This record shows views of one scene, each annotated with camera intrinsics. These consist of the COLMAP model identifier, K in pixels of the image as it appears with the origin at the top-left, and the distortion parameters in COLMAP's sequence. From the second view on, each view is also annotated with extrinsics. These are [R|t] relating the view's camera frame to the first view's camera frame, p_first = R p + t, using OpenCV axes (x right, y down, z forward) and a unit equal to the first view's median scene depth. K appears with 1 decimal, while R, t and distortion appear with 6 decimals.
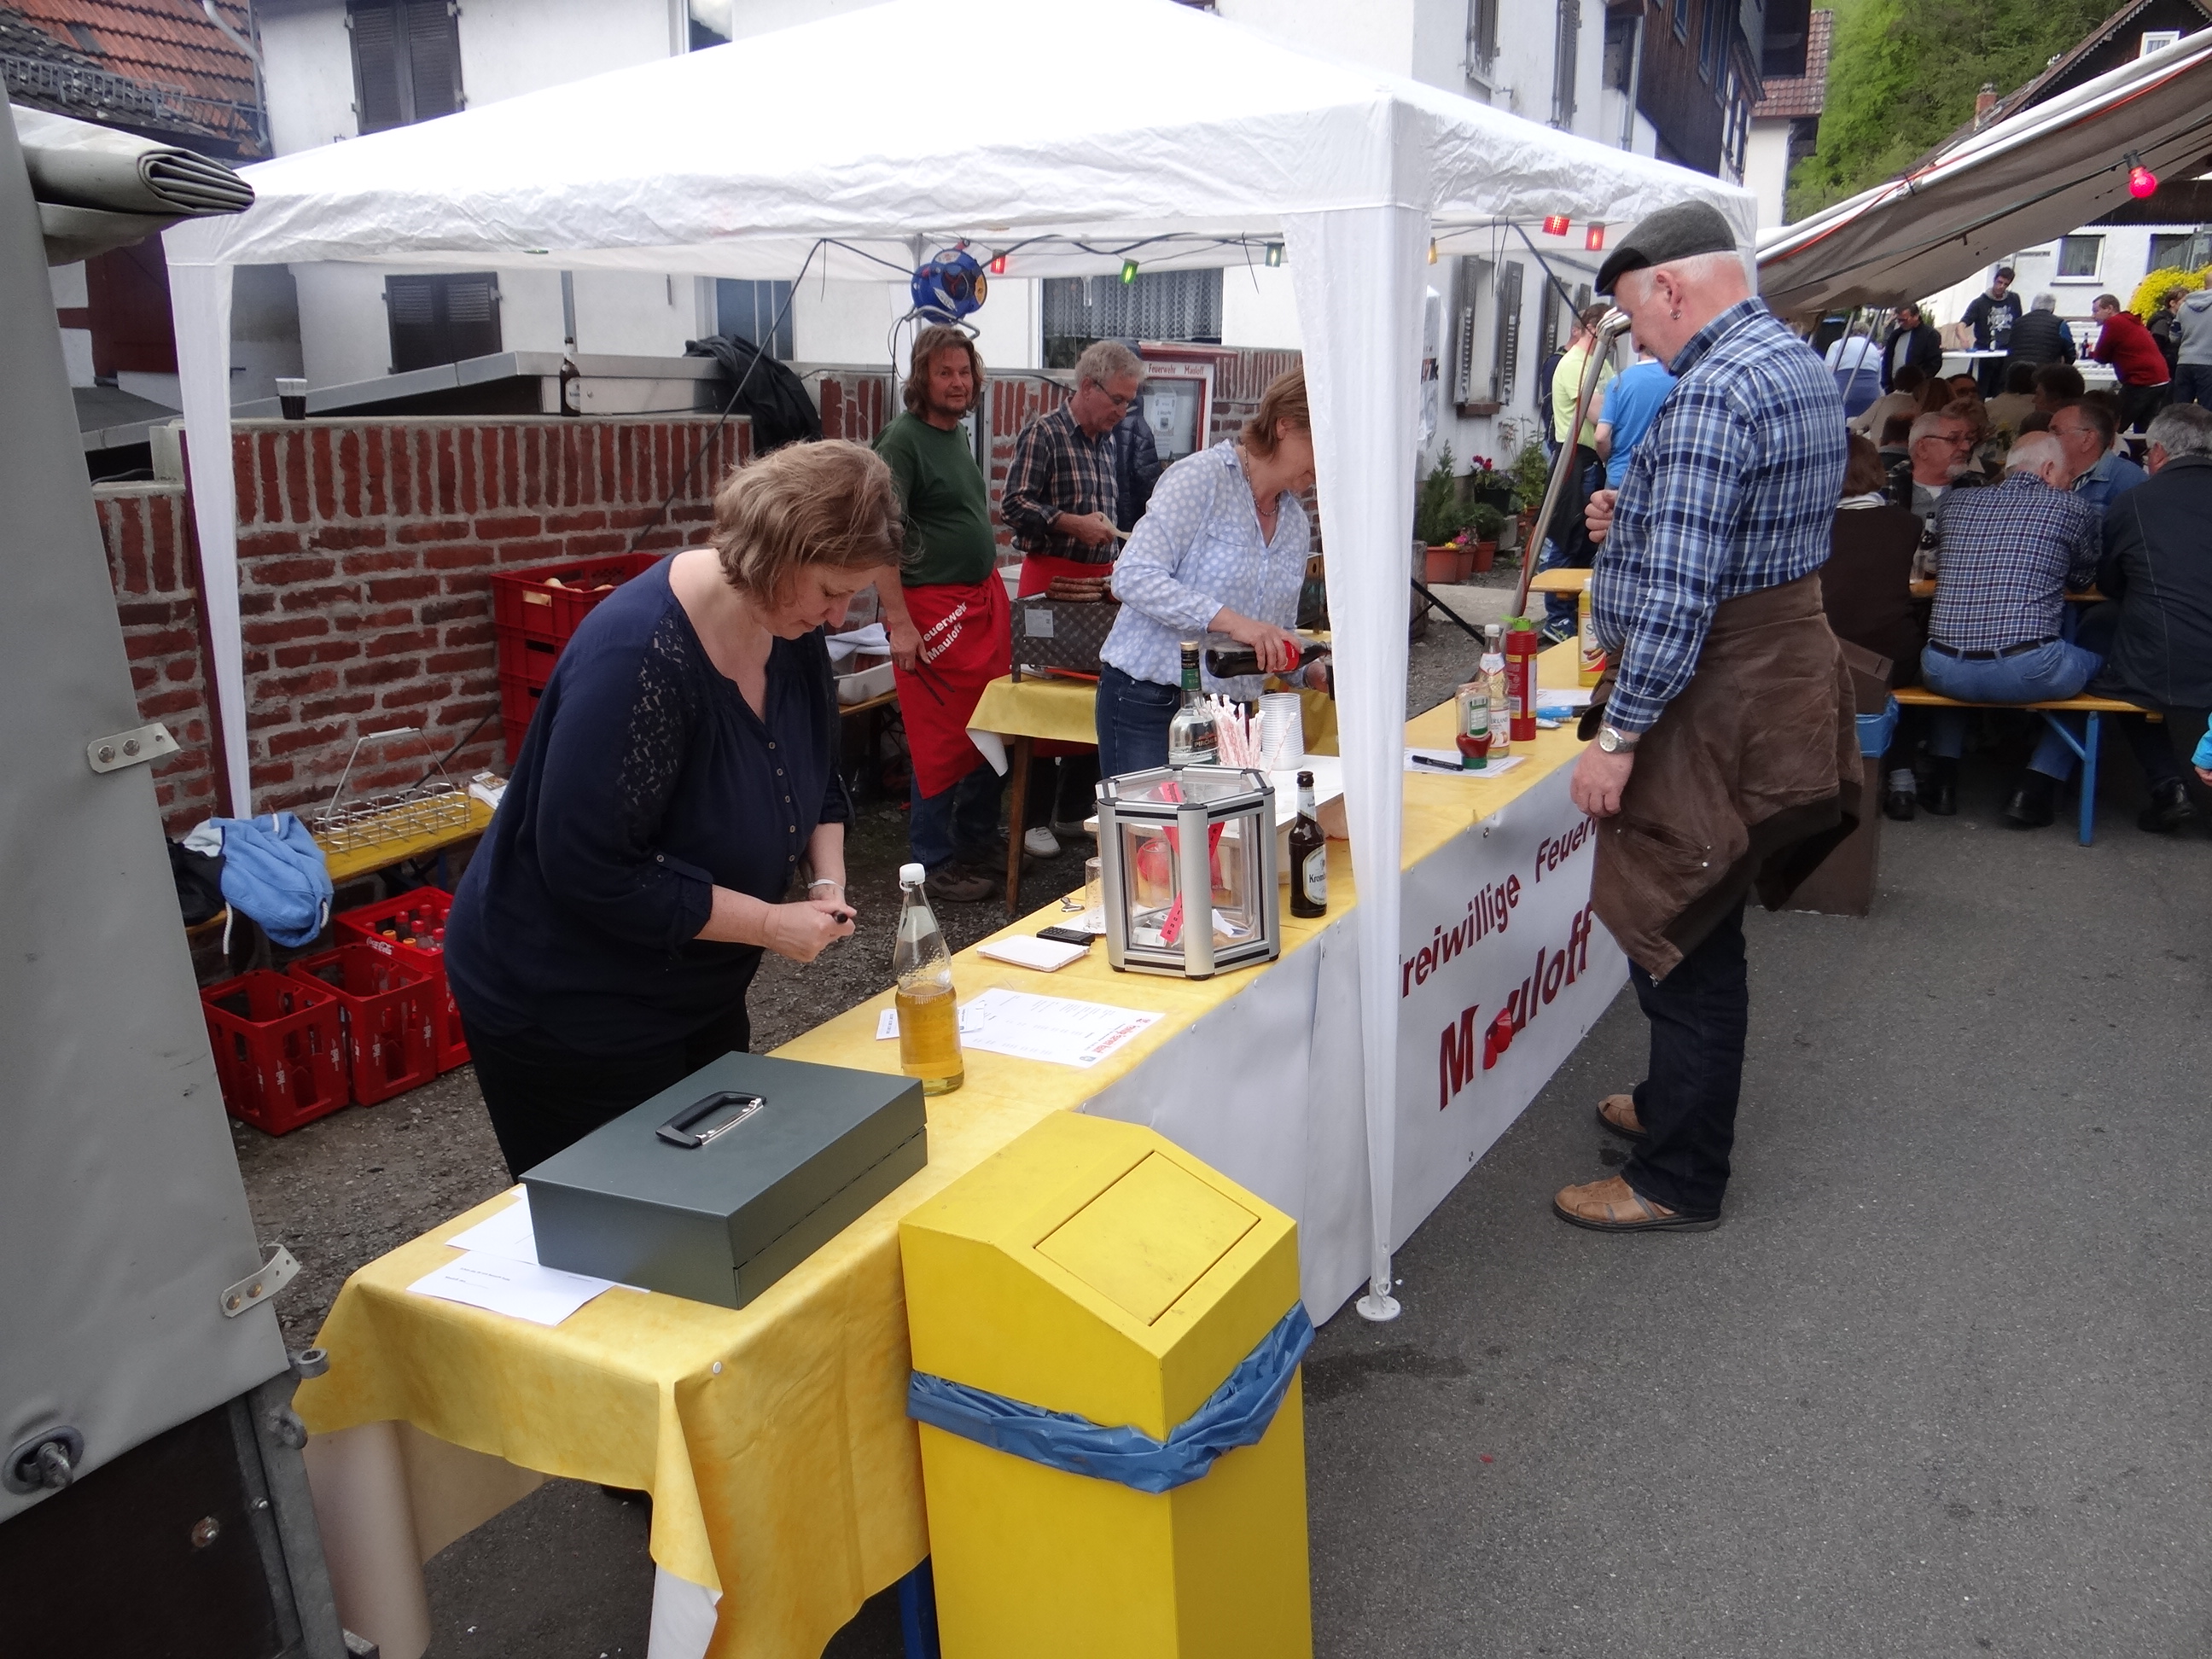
lens RADIAL K [[1753.9, 0, 1085.7], [0, 1753.9, 821.0], [0, 0, 1]] dist [-0.002830, 0.004436]
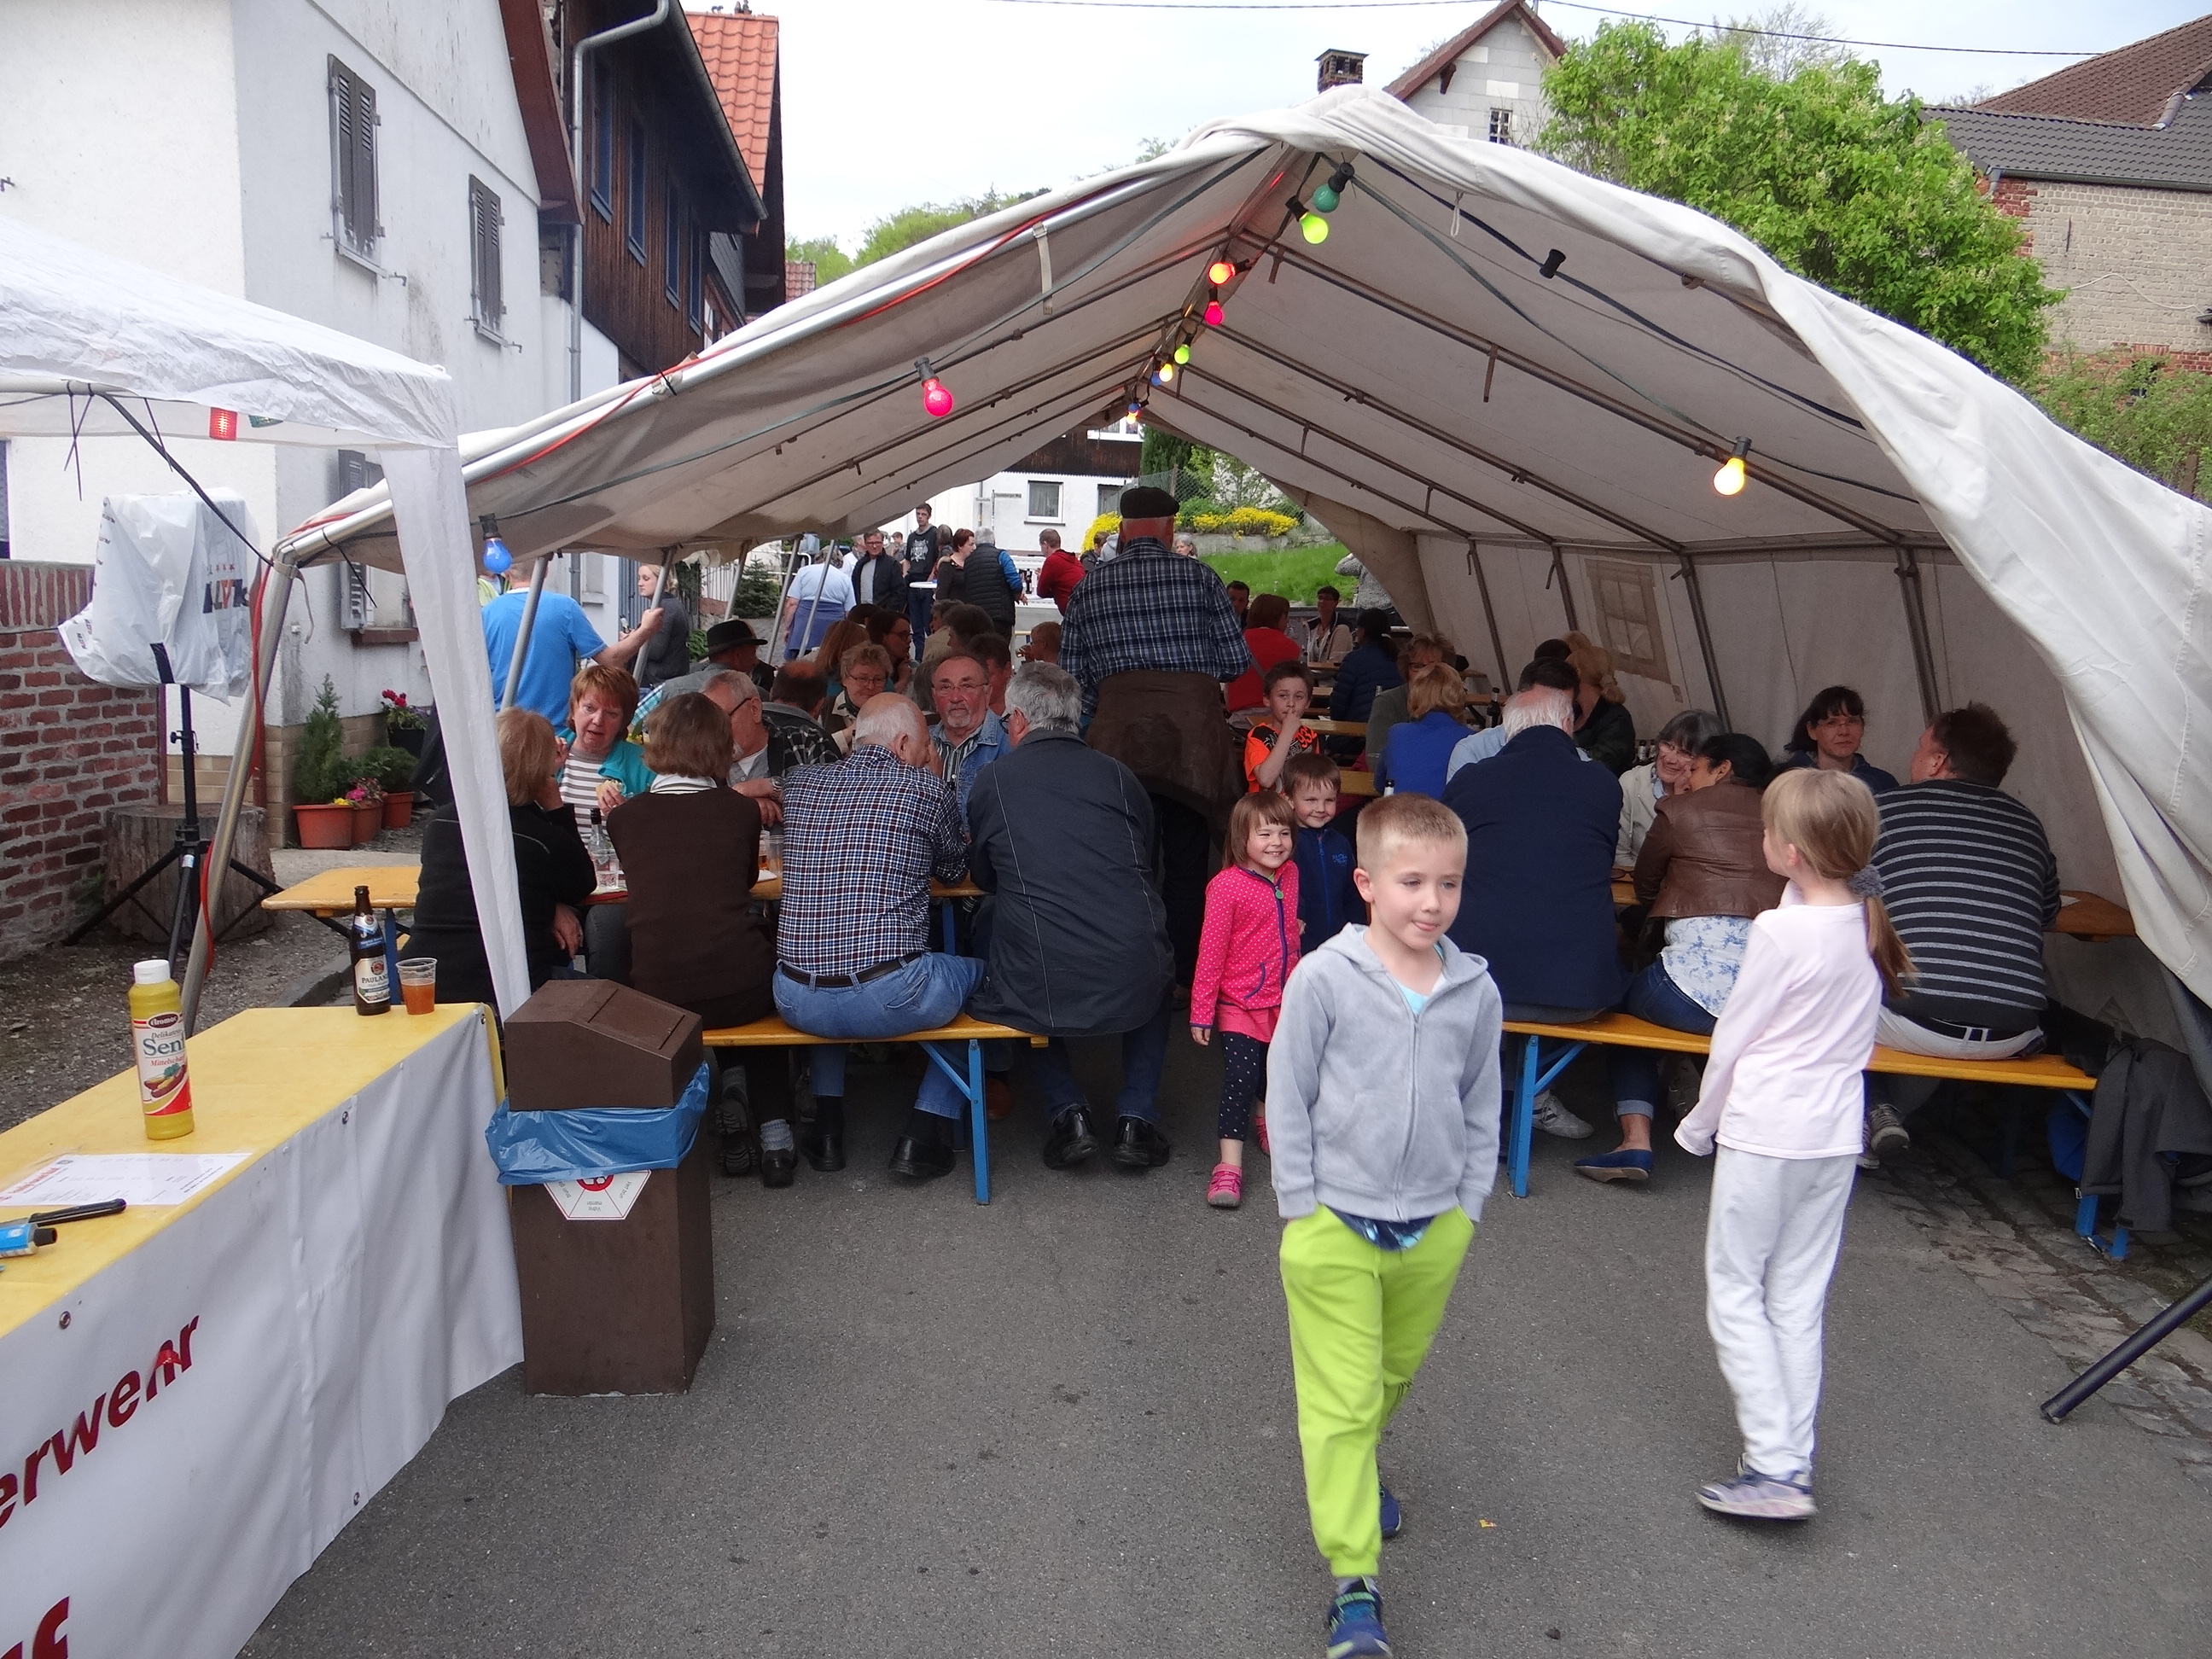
lens RADIAL K [[1753.9, 0, 1085.7], [0, 1753.9, 821.0], [0, 0, 1]] dist [-0.002830, 0.004436]
pose [[0.871501, -0.040080, 0.488754, 0.227814], [0.096947, 0.991066, -0.091594, -0.082219], [-0.480716, 0.127207, 0.867600, 0.261240]]
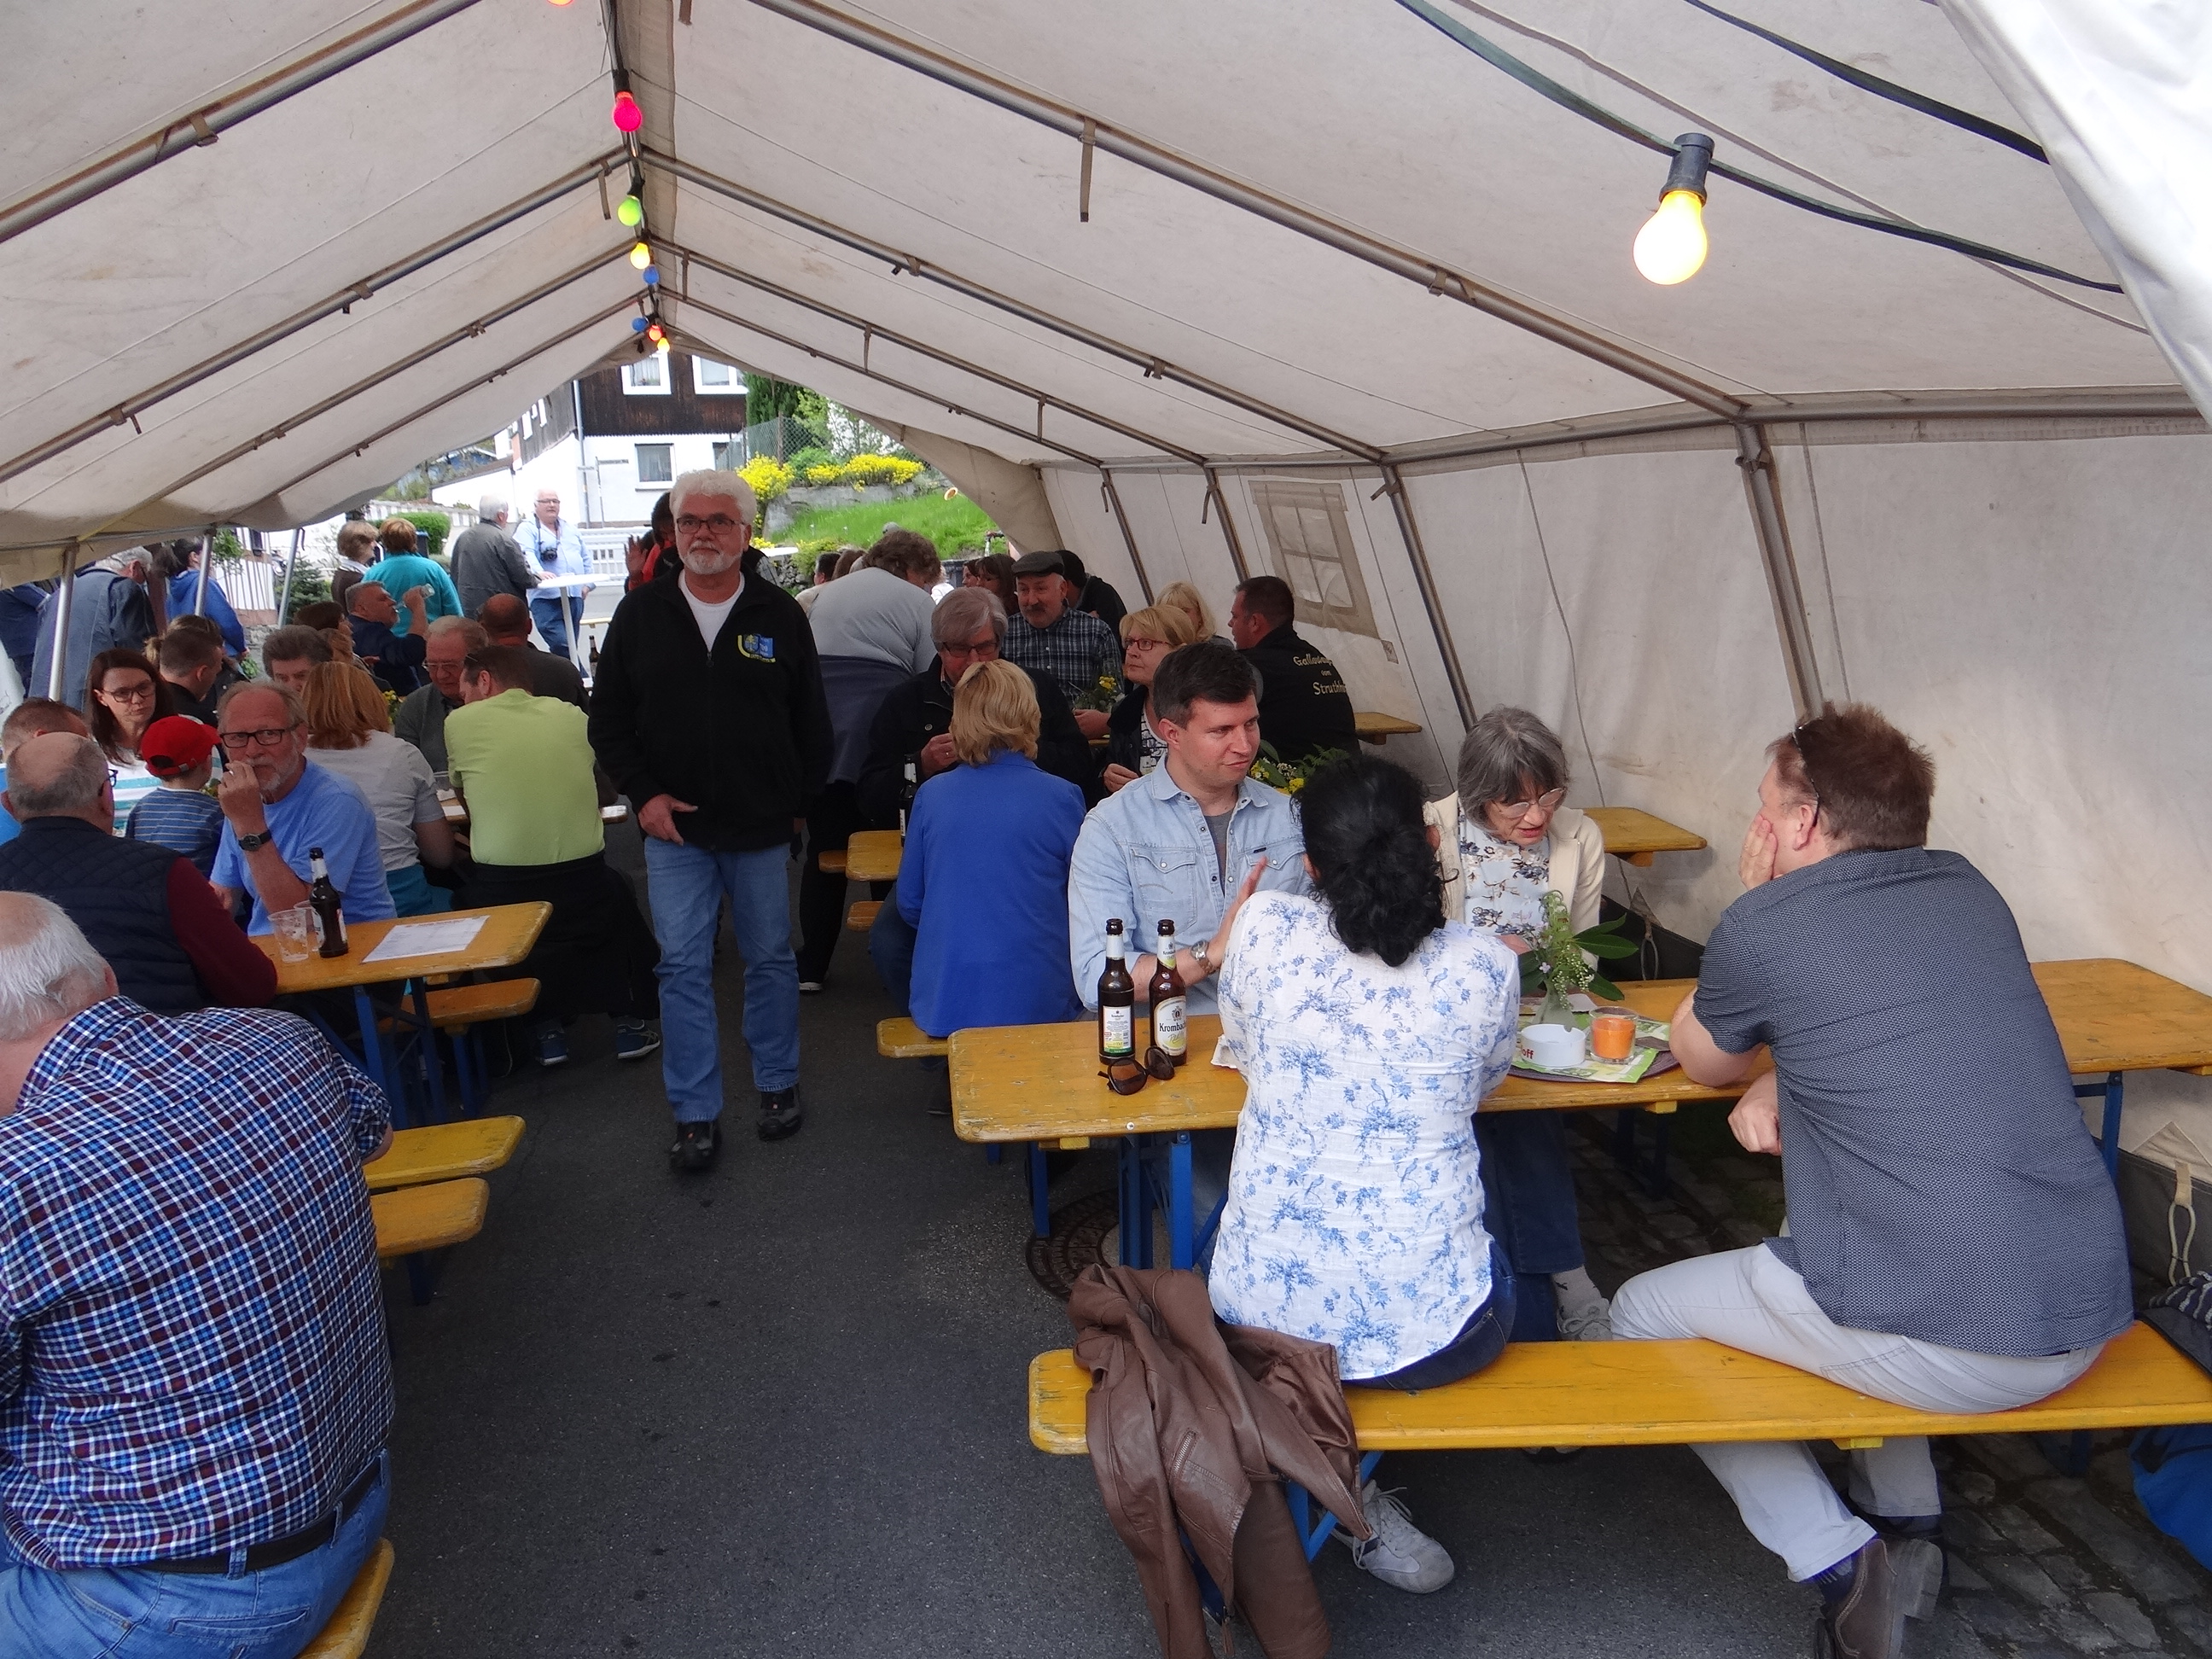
lens RADIAL K [[1775.2, 0, 1106.0], [0, 1775.2, 829.5], [0, 0, 1]] dist [-0.001422, -0.052978]
pose [[0.751284, -0.147510, 0.643283, 0.372256], [0.217861, 0.975495, -0.030748, -0.126216], [-0.622984, 0.163247, 0.765011, 0.411538]]
